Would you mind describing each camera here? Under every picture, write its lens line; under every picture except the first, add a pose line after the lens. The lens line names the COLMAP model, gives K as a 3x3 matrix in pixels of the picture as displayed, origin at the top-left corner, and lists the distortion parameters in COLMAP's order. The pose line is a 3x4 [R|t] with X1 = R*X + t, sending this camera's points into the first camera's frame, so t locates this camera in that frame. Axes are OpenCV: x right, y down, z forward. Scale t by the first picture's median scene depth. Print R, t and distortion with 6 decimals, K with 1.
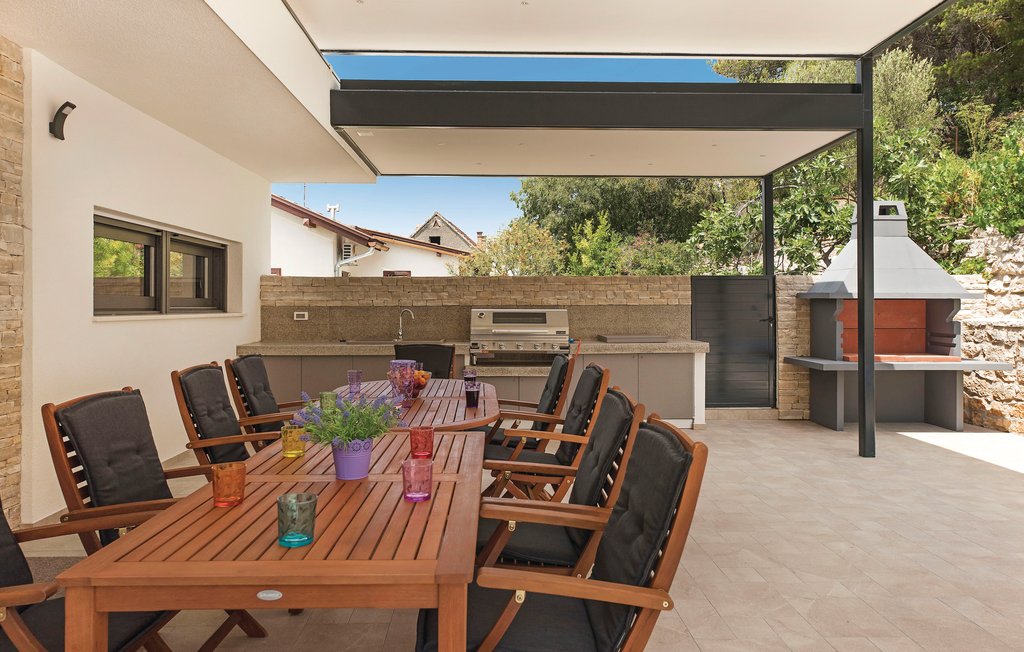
lens RADIAL K [[694.0, 0, 512.0], [0, 694.0, 313.5], [0, 0, 1]] dist [-0.001597, -0.001301]
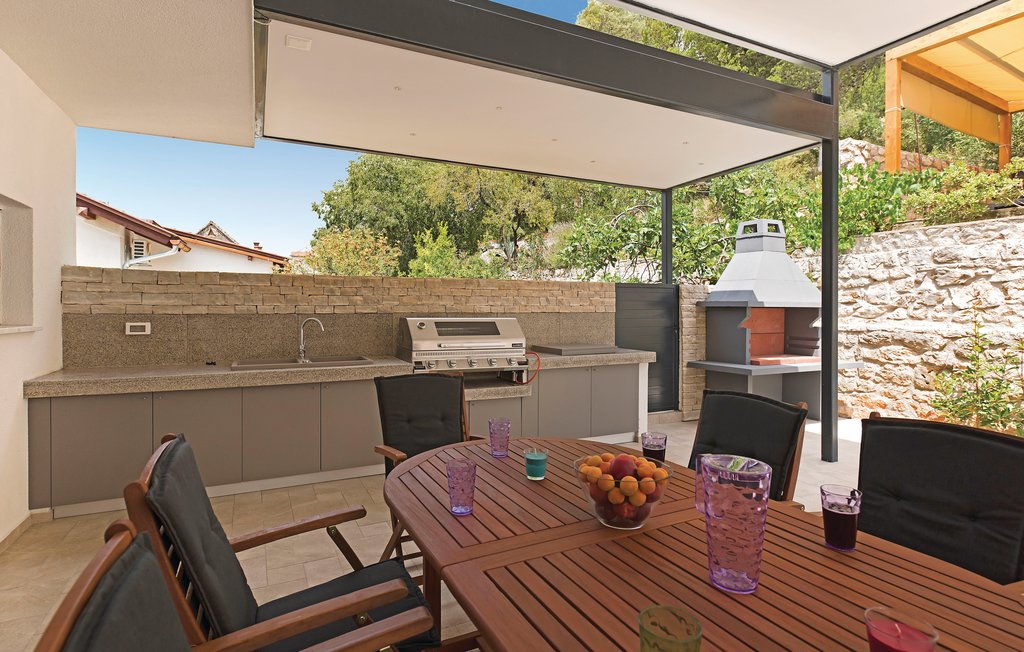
lens RADIAL K [[532.4, 0, 512.0], [0, 532.4, 326.0], [0, 0, 1]] dist [-0.000484, 0.000062]
pose [[0.906260, -0.010039, 0.422601, -0.194380], [0.002570, 0.999830, 0.018239, -0.007343], [-0.422713, -0.015443, 0.906132, 0.382924]]
